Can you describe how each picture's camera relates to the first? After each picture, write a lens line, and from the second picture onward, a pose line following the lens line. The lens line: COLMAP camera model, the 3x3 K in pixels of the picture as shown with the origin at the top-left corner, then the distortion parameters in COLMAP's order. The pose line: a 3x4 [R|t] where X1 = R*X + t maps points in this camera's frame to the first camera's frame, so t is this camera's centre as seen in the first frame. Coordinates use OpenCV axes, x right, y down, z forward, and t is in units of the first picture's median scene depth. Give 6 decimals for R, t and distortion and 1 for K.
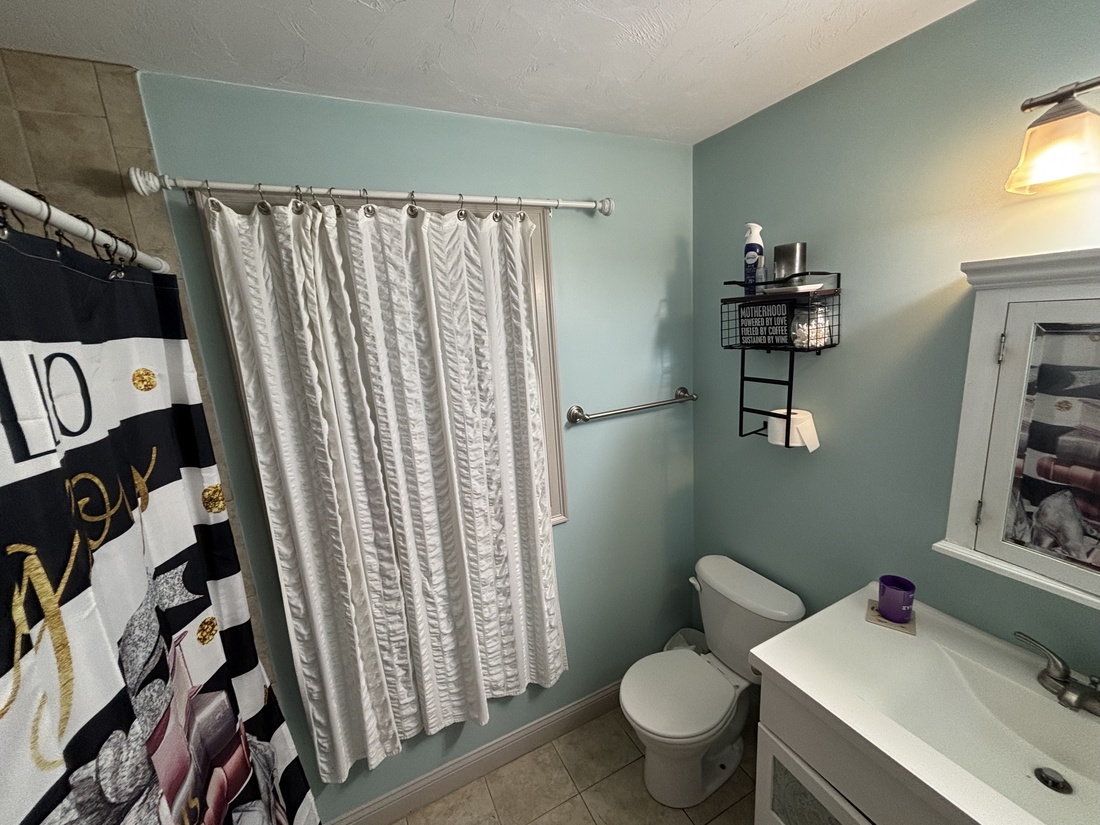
lens RADIAL K [[443.8, 0, 553.3], [0, 443.8, 413.5], [0, 0, 1]] dist [0.003232, -0.000166]
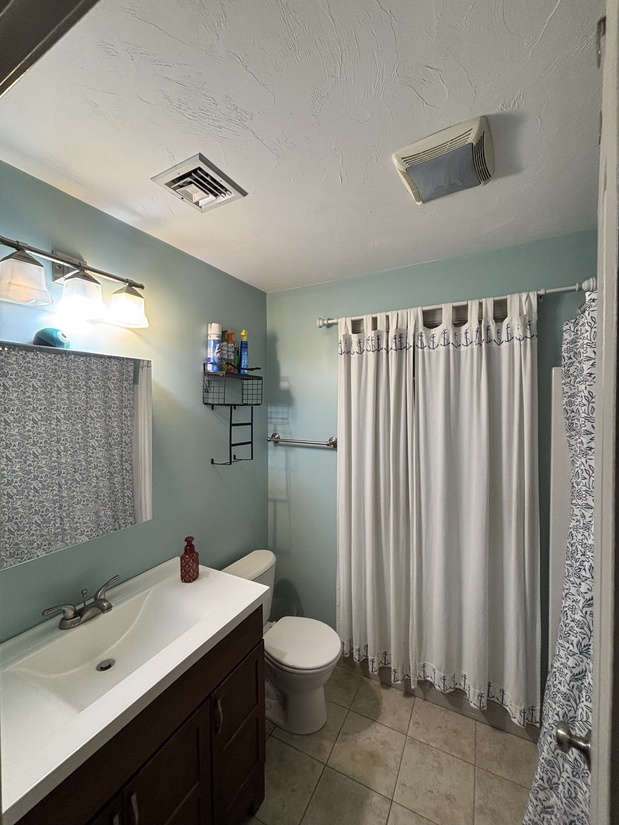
lens RADIAL K [[332.8, 0, 309.5], [0, 332.8, 409.2], [0, 0, 1]] dist [0.003232, -0.000166]
pose [[-0.593588, 0.046949, 0.803398, -0.771376], [0.195746, 0.976739, 0.087547, -0.197198], [-0.780600, 0.209229, -0.588971, 1.568256]]
